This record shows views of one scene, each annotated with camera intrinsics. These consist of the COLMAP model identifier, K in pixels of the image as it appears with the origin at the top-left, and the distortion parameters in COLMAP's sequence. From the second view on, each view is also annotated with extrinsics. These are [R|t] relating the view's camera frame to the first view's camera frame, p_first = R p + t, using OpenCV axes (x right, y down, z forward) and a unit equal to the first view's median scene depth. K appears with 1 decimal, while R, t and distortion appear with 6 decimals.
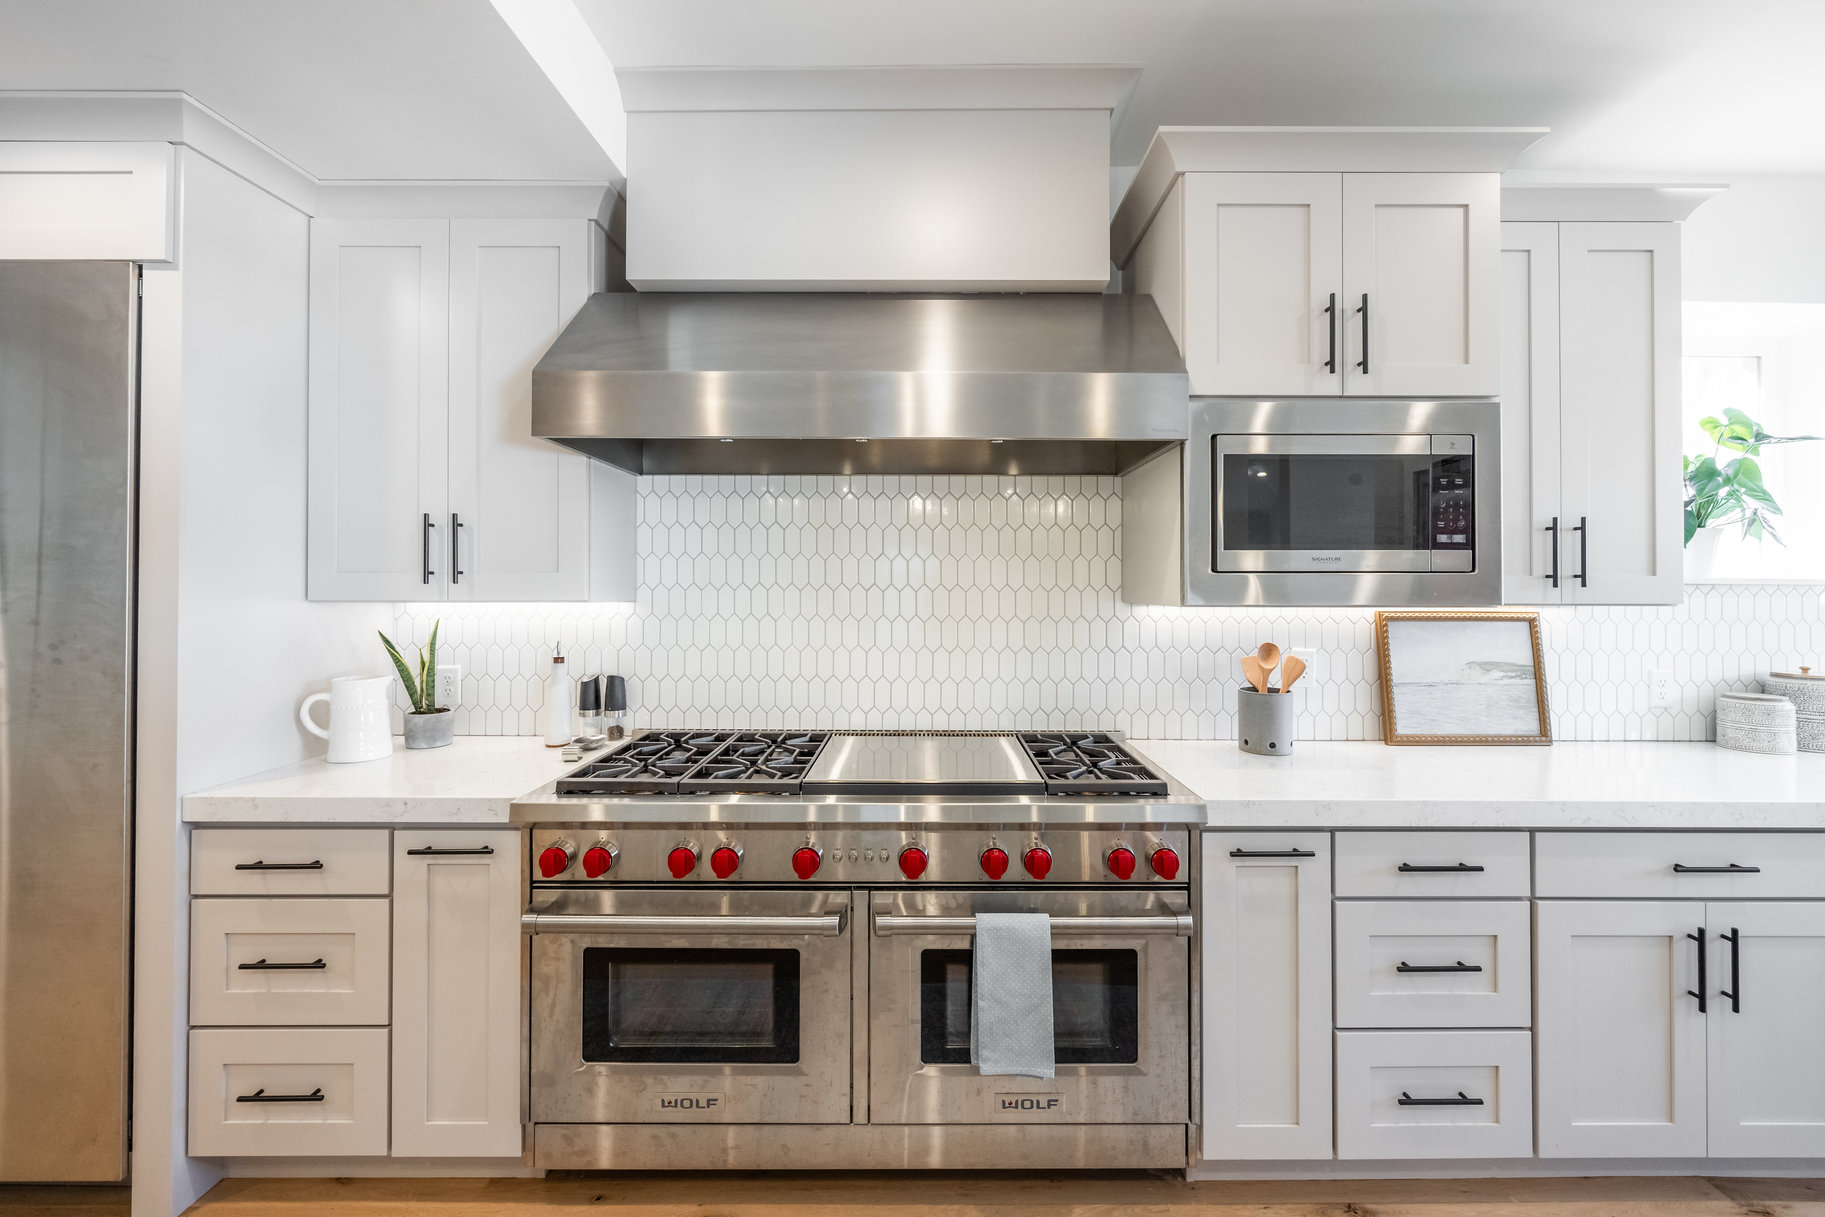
lens RADIAL K [[740.9, 0, 912.5], [0, 740.9, 608.5], [0, 0, 1]] dist [0.000172, 0.000015]
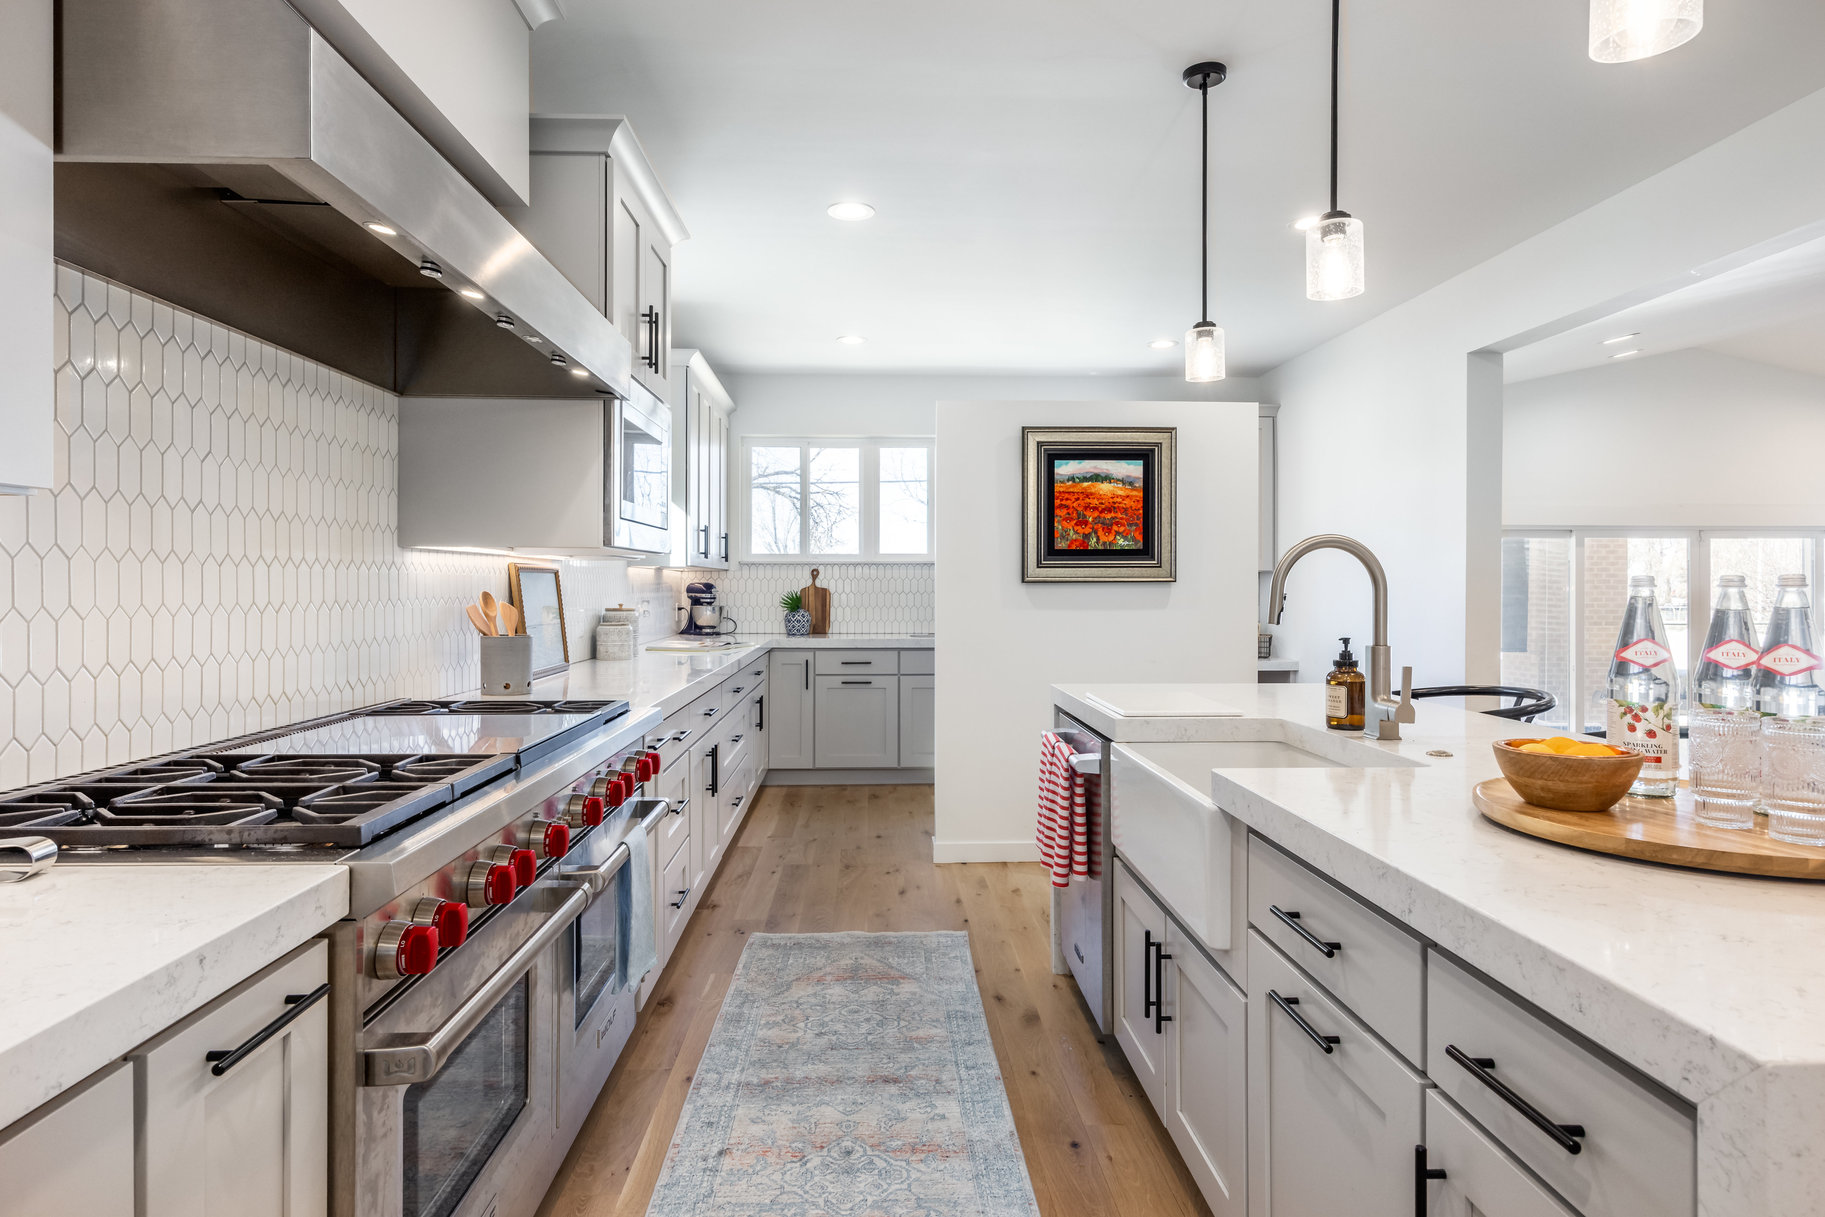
lens RADIAL K [[1027.9, 0, 910.6], [0, 1027.9, 586.4], [0, 0, 1]] dist [-0.000486, -0.000128]
pose [[-0.034512, -0.003294, 0.999399, -1.064084], [0.019397, 0.999804, 0.003965, 0.051728], [-0.999216, 0.019522, -0.034441, 0.526346]]
